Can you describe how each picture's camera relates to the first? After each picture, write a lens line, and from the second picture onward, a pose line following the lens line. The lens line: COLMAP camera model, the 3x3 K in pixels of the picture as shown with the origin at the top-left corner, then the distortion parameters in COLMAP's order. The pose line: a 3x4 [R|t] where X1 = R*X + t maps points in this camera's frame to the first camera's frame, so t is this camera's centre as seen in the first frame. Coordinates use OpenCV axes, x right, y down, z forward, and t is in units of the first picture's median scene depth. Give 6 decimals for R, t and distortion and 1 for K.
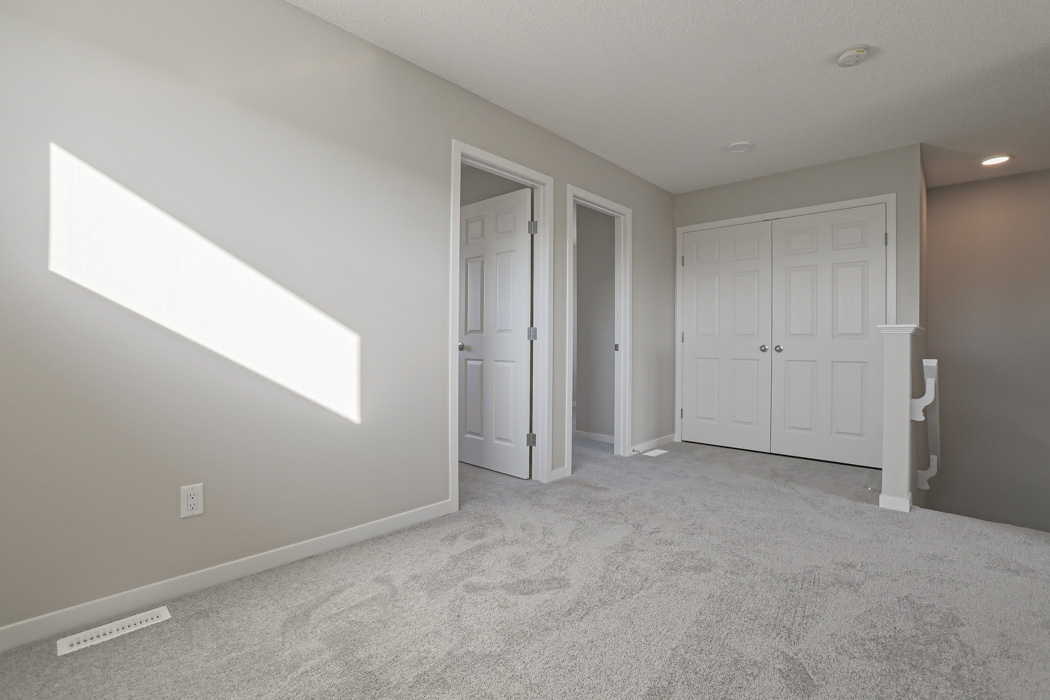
lens RADIAL K [[479.6, 0, 517.5], [0, 479.6, 345.5], [0, 0, 1]] dist [-0.055911, 0.019932]
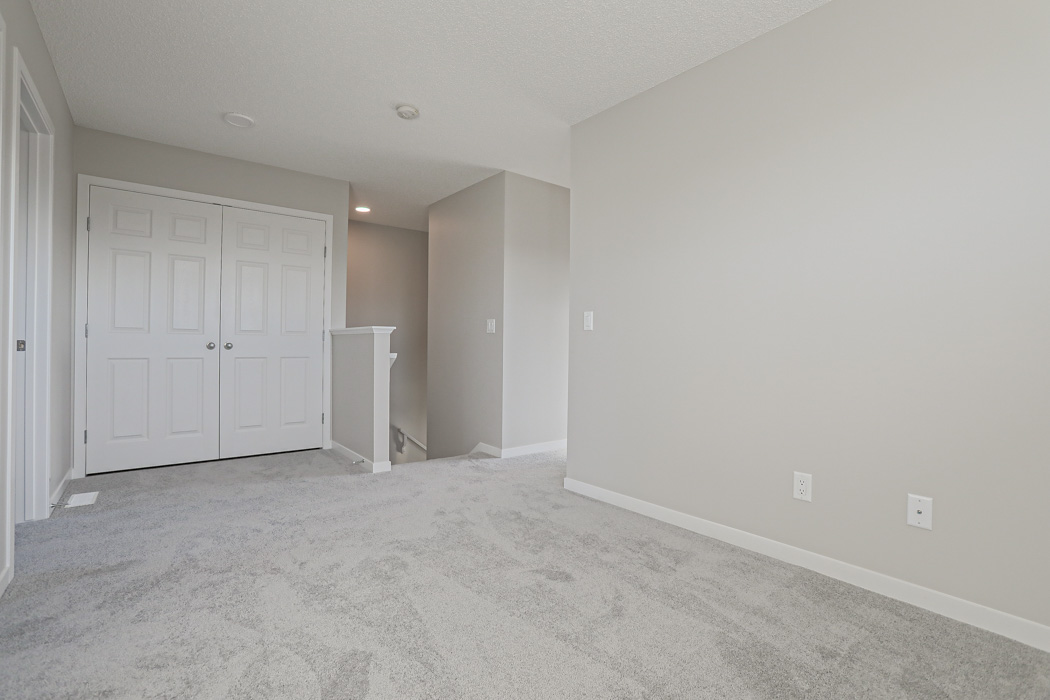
lens RADIAL K [[479.6, 0, 517.8], [0, 479.6, 343.4], [0, 0, 1]] dist [-0.055911, 0.019932]
pose [[0.142976, -0.003522, 0.989720, -0.388310], [-0.004651, 0.999980, 0.004231, -0.005570], [-0.989715, -0.005208, 0.142956, 0.405755]]
